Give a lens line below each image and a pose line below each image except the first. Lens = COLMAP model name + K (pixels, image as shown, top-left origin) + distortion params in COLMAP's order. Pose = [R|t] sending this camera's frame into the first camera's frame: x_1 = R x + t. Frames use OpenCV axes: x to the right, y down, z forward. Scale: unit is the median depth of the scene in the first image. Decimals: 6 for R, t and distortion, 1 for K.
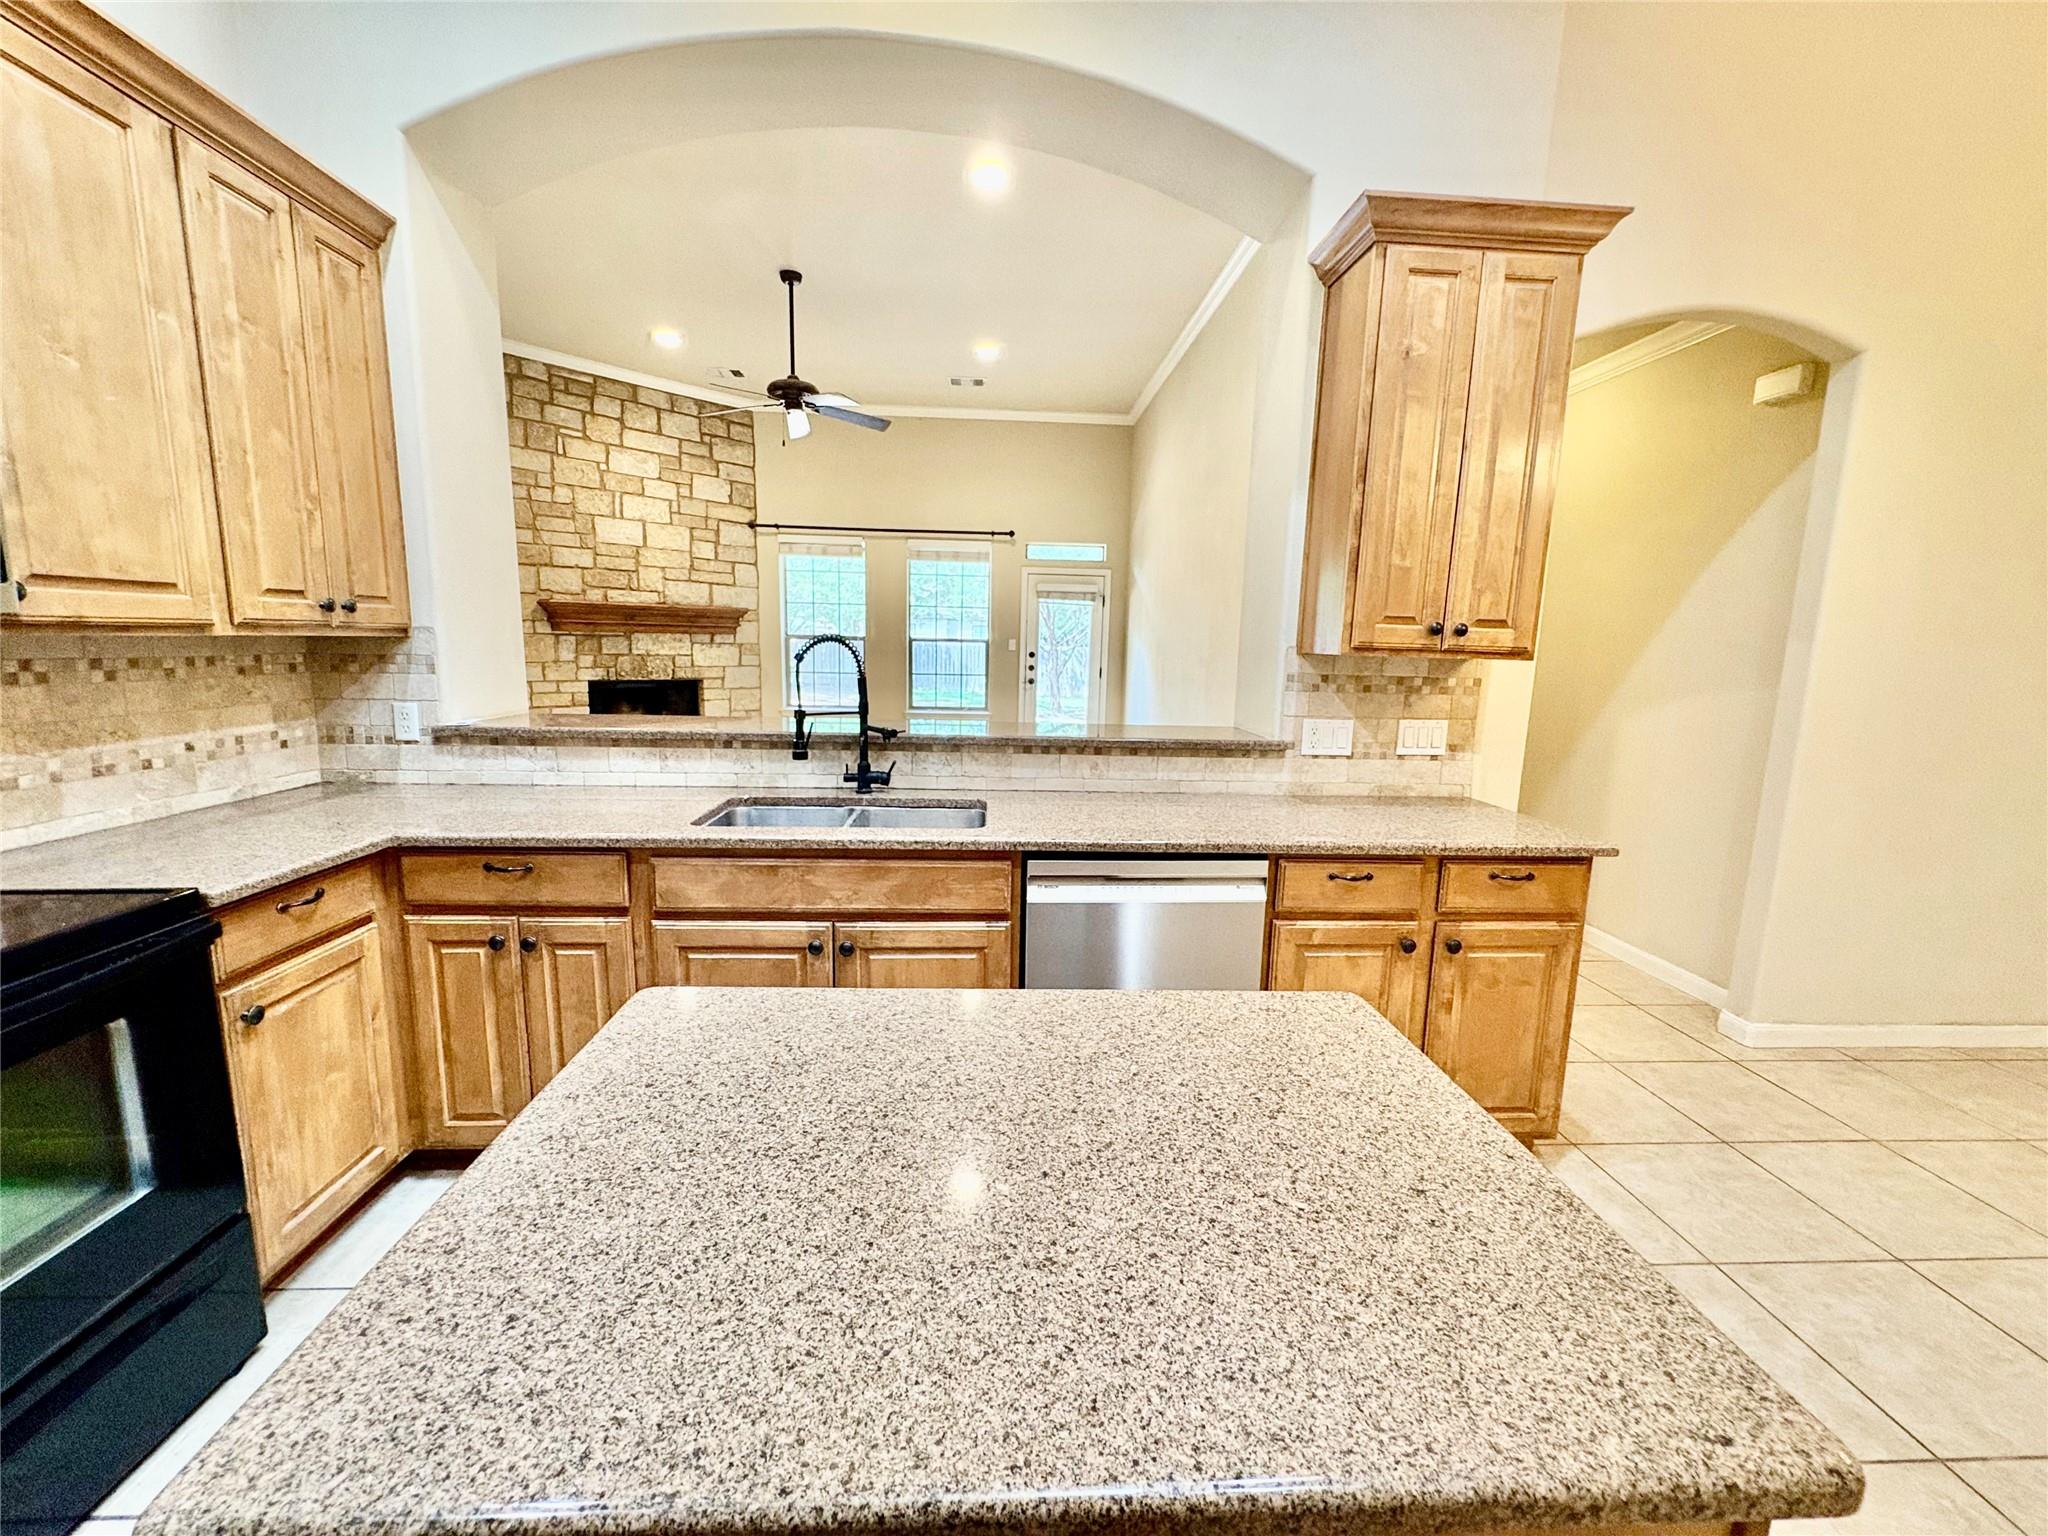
lens RADIAL K [[820.6, 0, 1024.3], [0, 820.6, 765.9], [0, 0, 1]] dist [0.000229, 0.000018]
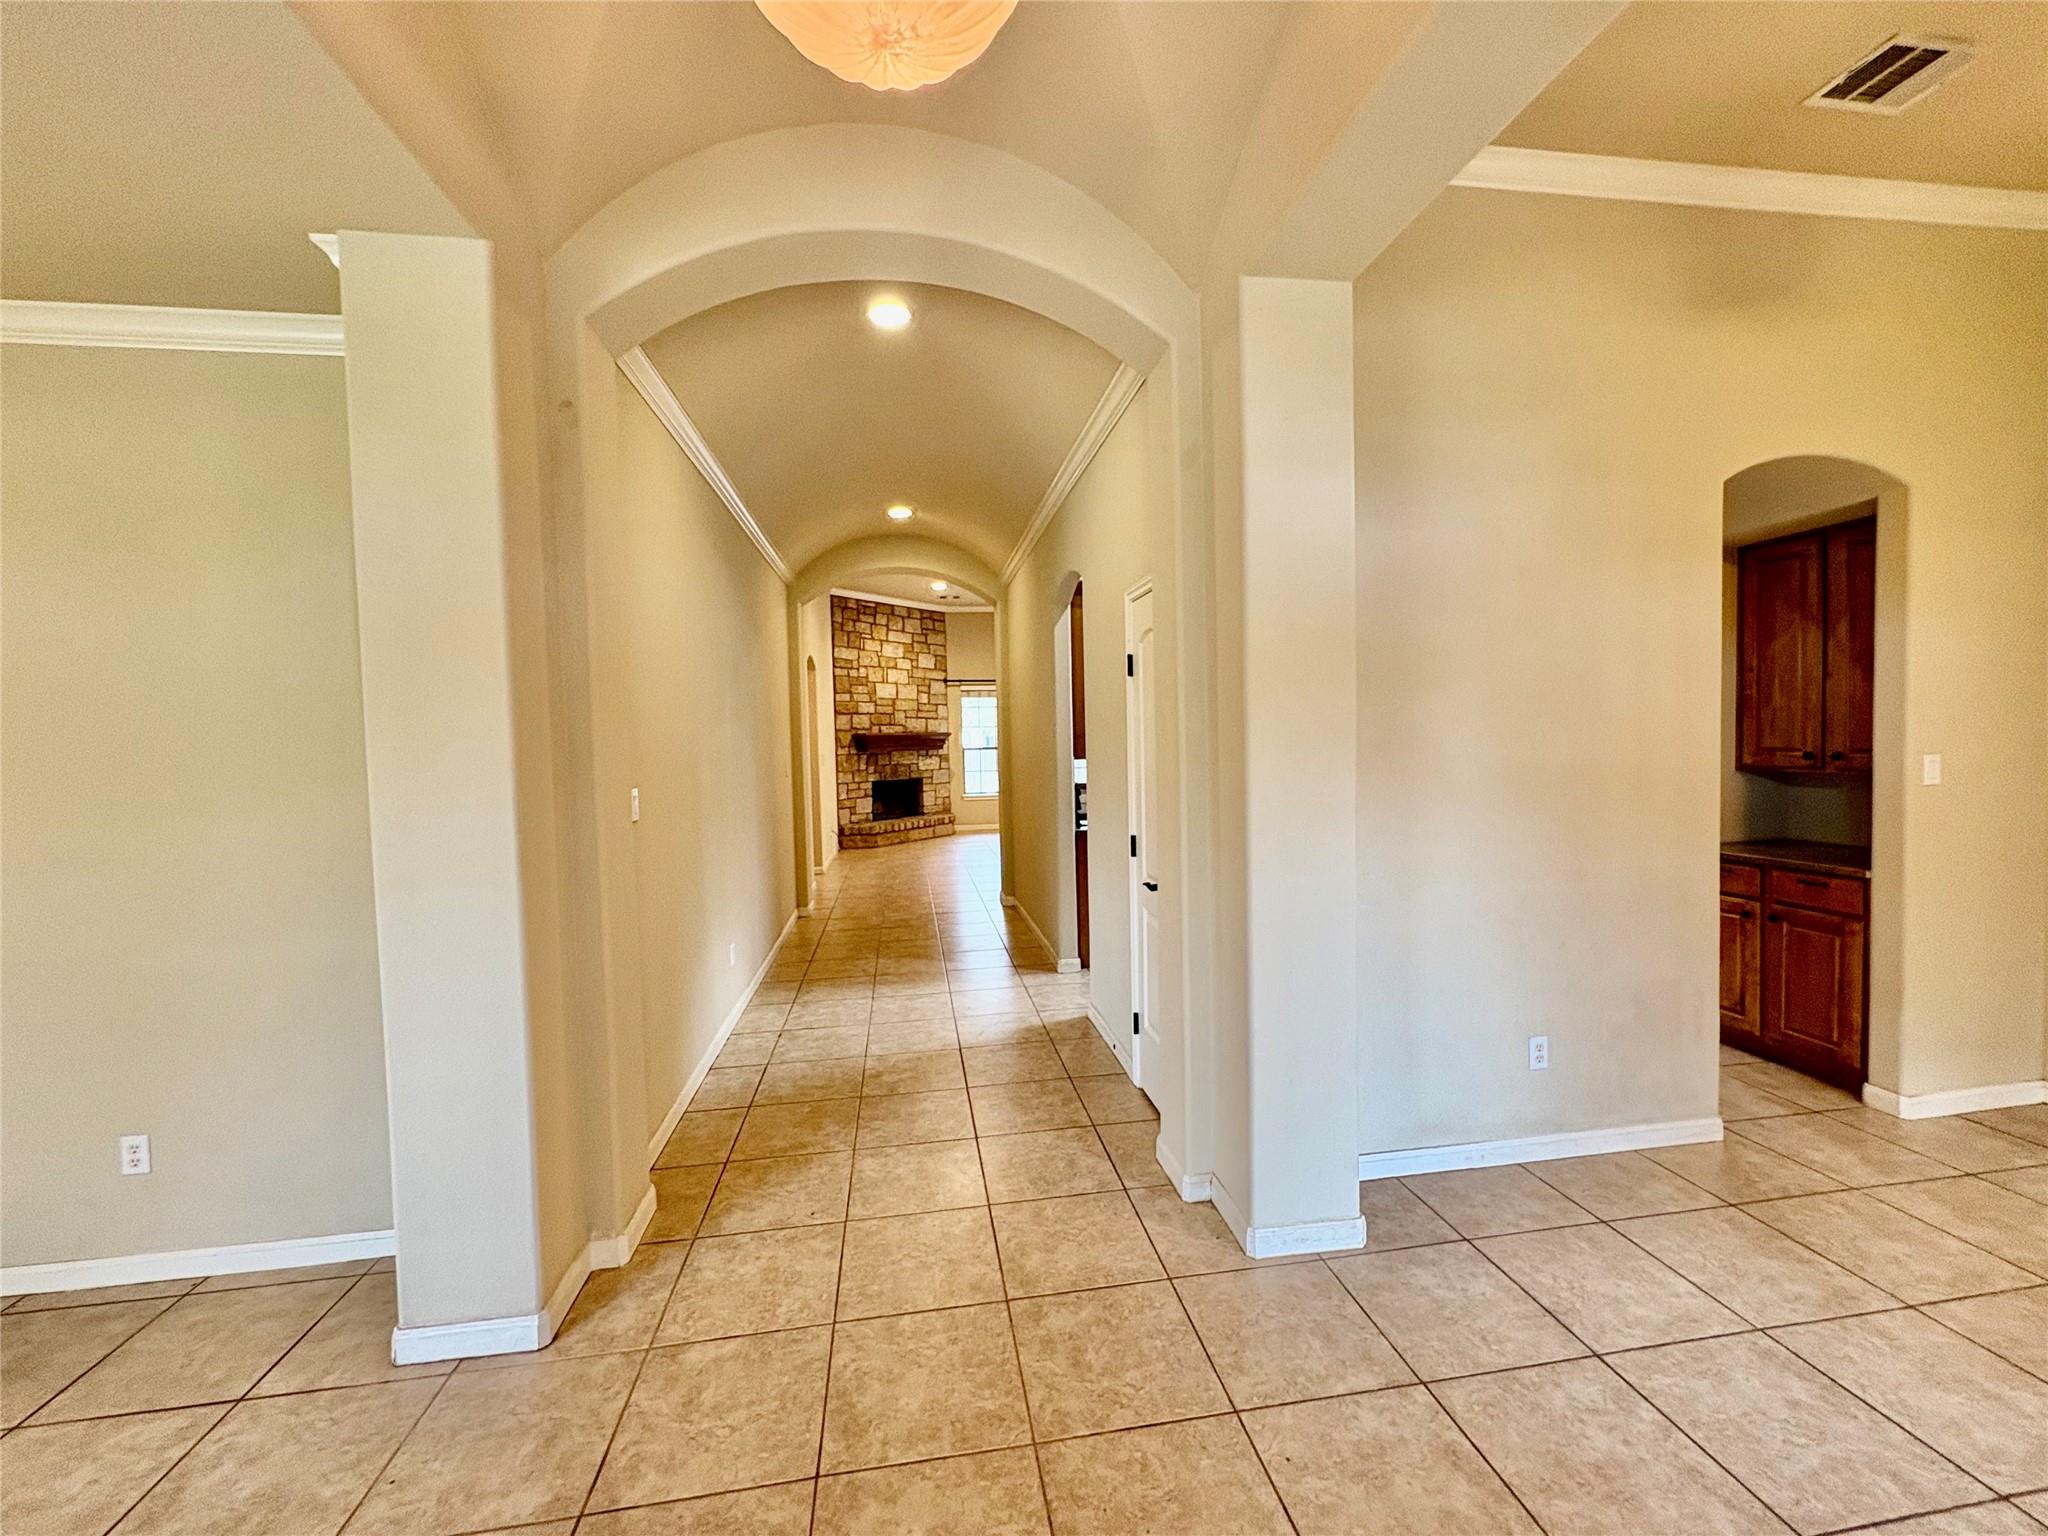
lens RADIAL K [[820.6, 0, 1024.5], [0, 820.6, 763.2], [0, 0, 1]] dist [0.000229, 0.000018]
pose [[0.993910, -0.048744, 0.098830, -0.417875], [0.060595, 0.990838, -0.120698, 0.080429], [-0.092042, 0.125952, 0.987757, -0.687803]]
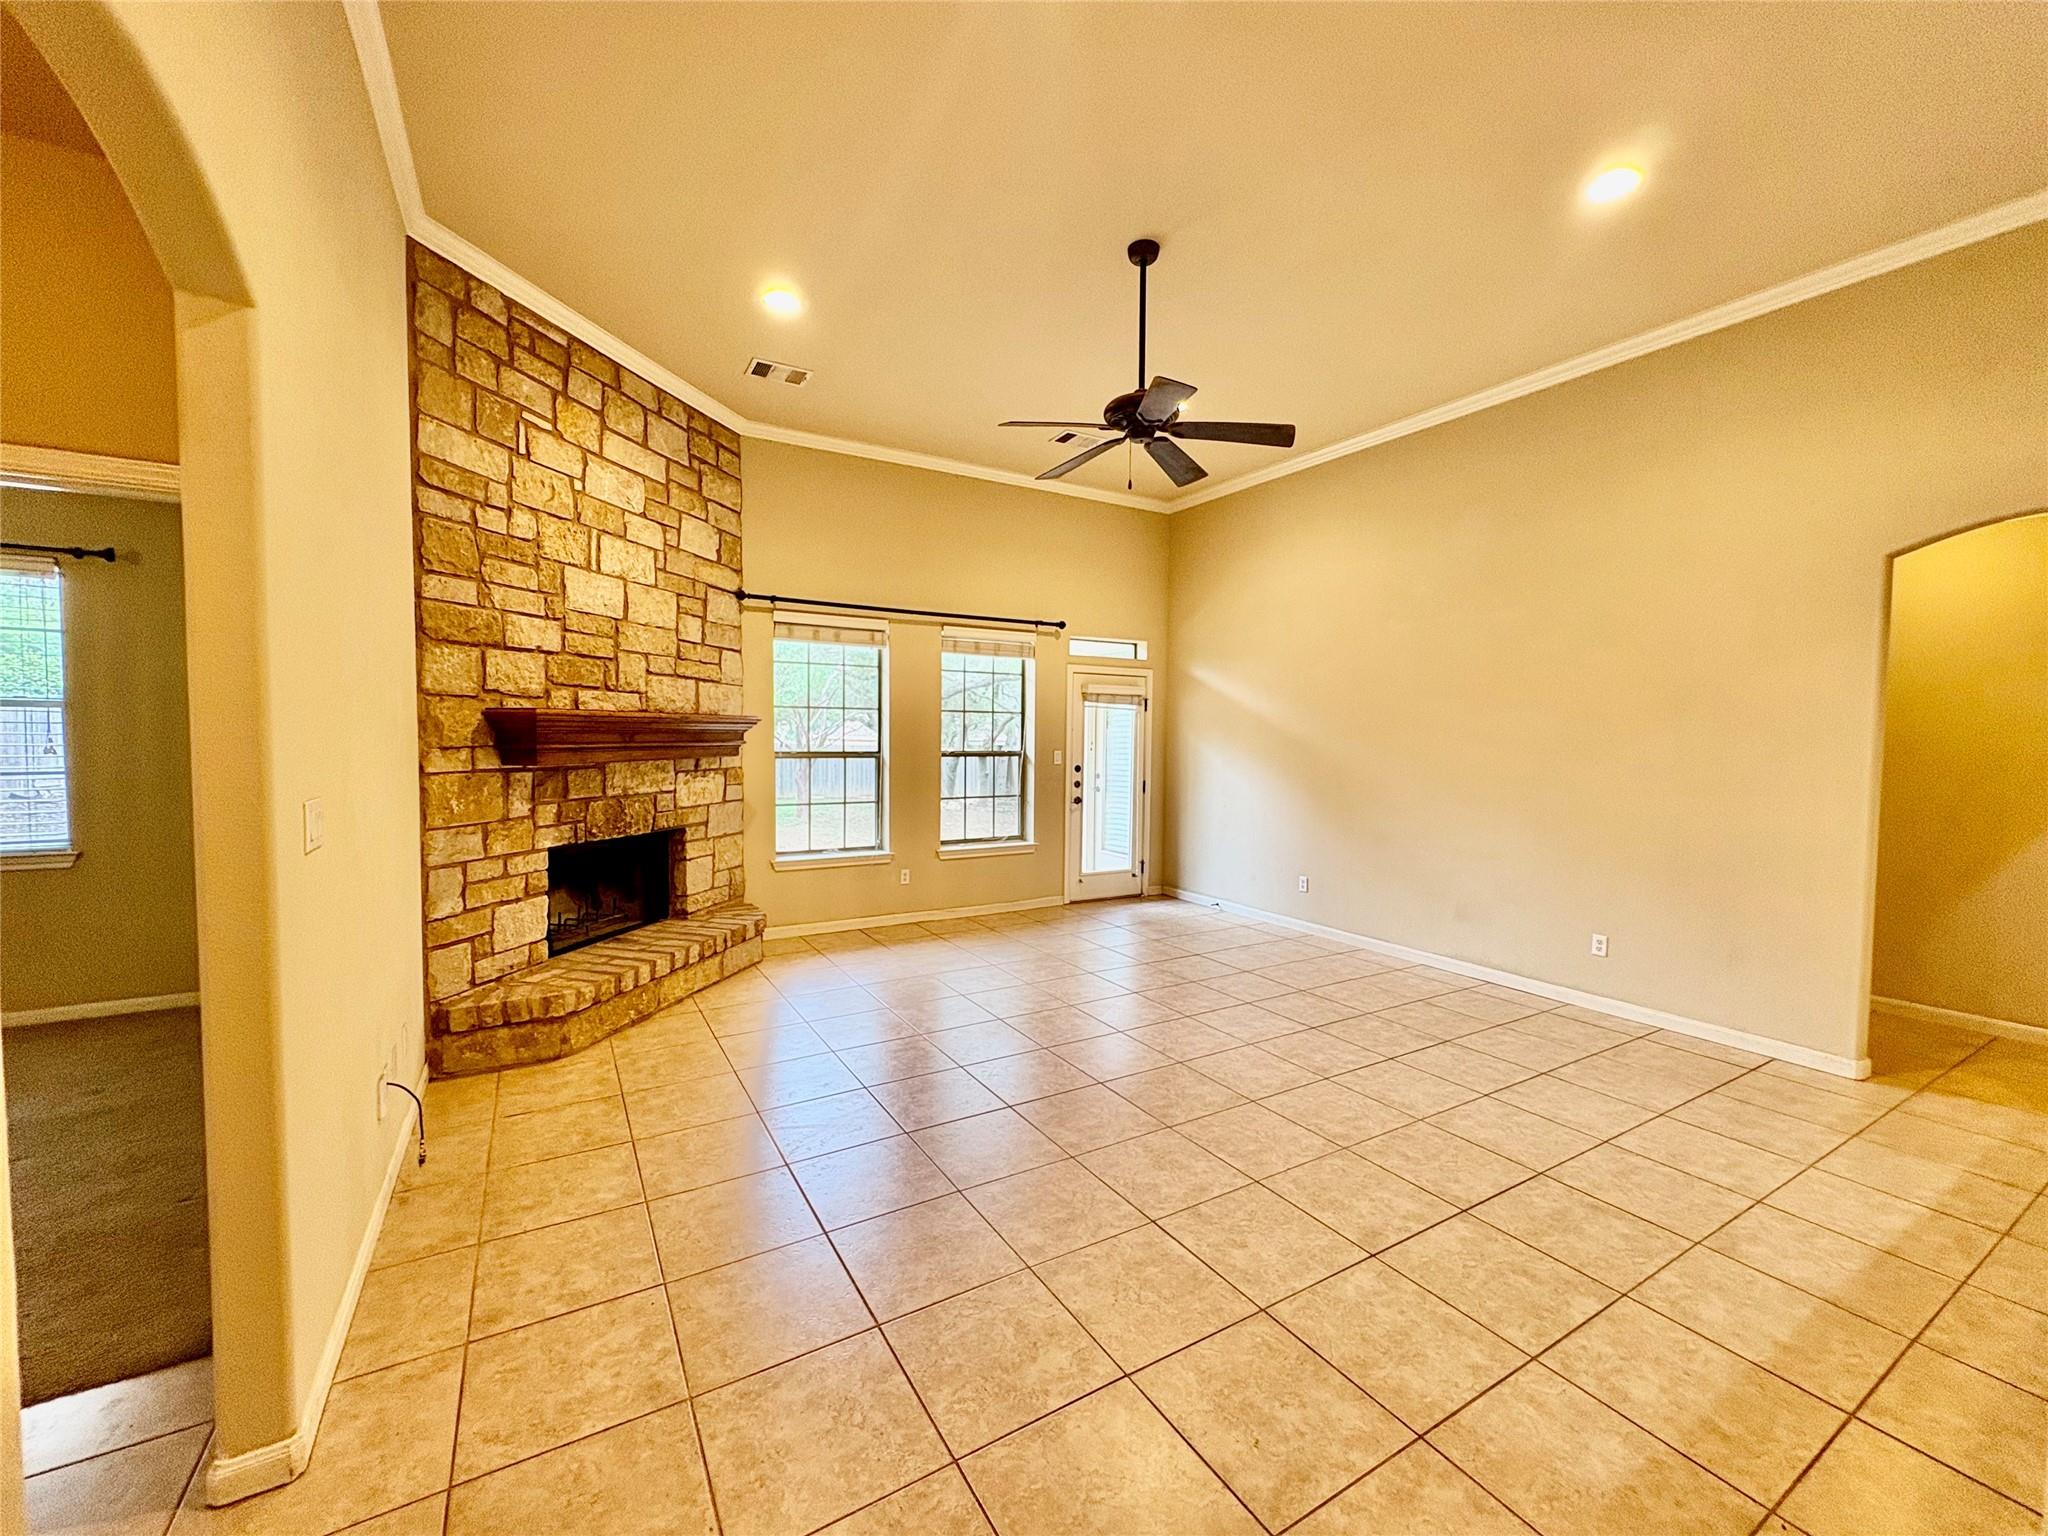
lens RADIAL K [[820.6, 0, 1023.5], [0, 820.6, 764.9], [0, 0, 1]] dist [0.000229, 0.000018]
pose [[0.884559, -0.033515, 0.465223, -0.539545], [0.083098, 0.992782, -0.086480, -0.091585], [-0.458966, 0.115156, 0.880959, 0.375093]]
